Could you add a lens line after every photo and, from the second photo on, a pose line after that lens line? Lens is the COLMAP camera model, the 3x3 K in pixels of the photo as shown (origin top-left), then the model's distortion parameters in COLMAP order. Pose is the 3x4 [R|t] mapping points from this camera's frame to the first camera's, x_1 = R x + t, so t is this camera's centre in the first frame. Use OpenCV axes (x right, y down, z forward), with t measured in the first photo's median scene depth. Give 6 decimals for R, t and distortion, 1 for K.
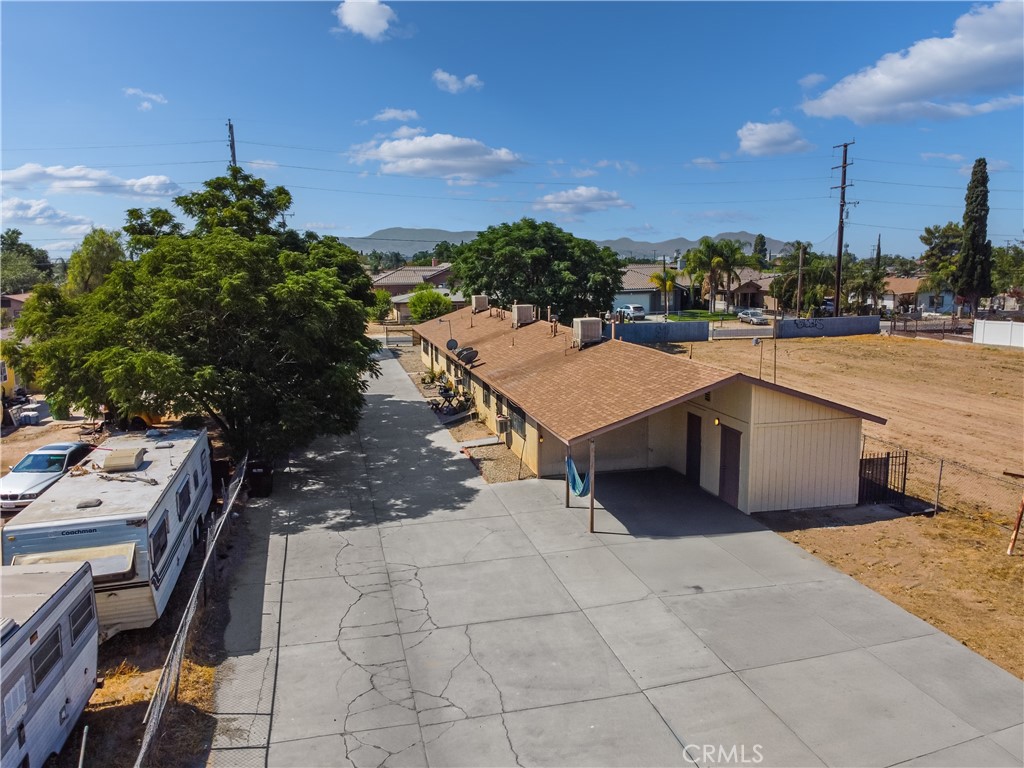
lens RADIAL K [[768.0, 0, 512.2], [0, 768.0, 383.5], [0, 0, 1]] dist [0.000612, 0.001240]
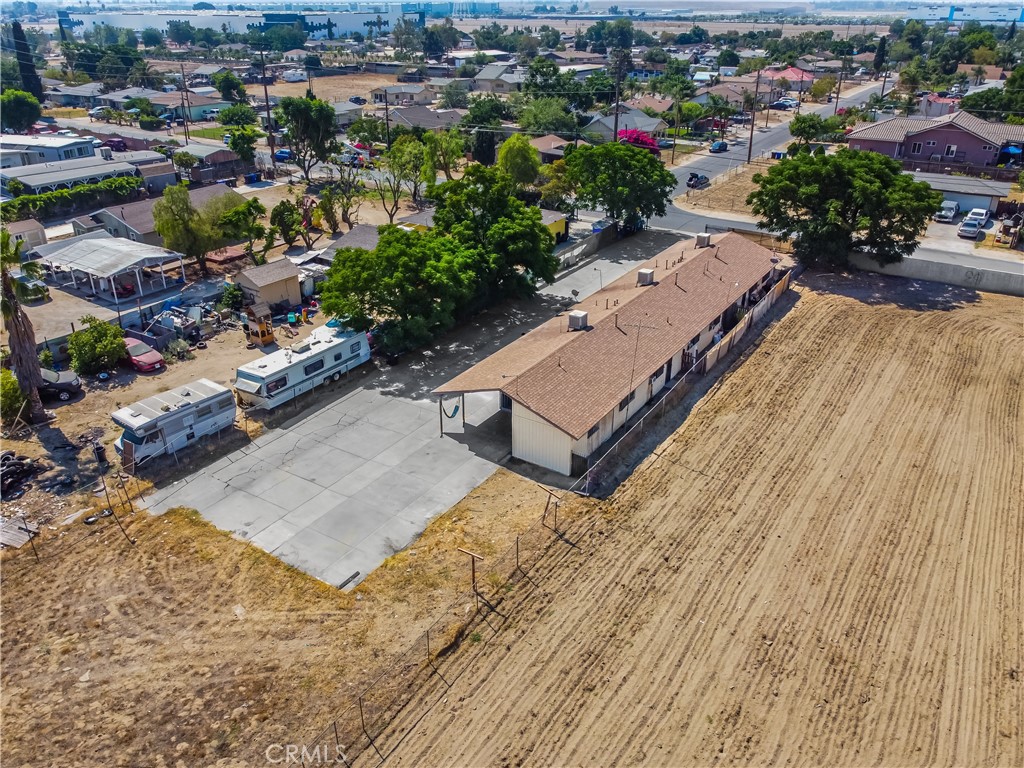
lens RADIAL K [[768.0, 0, 511.9], [0, 768.0, 386.0], [0, 0, 1]] dist [0.000612, 0.001240]
pose [[0.680972, 0.330700, -0.653387, 1.508509], [-0.119379, 0.930423, 0.346498, -0.663764], [0.722514, -0.157955, 0.673071, -0.252590]]
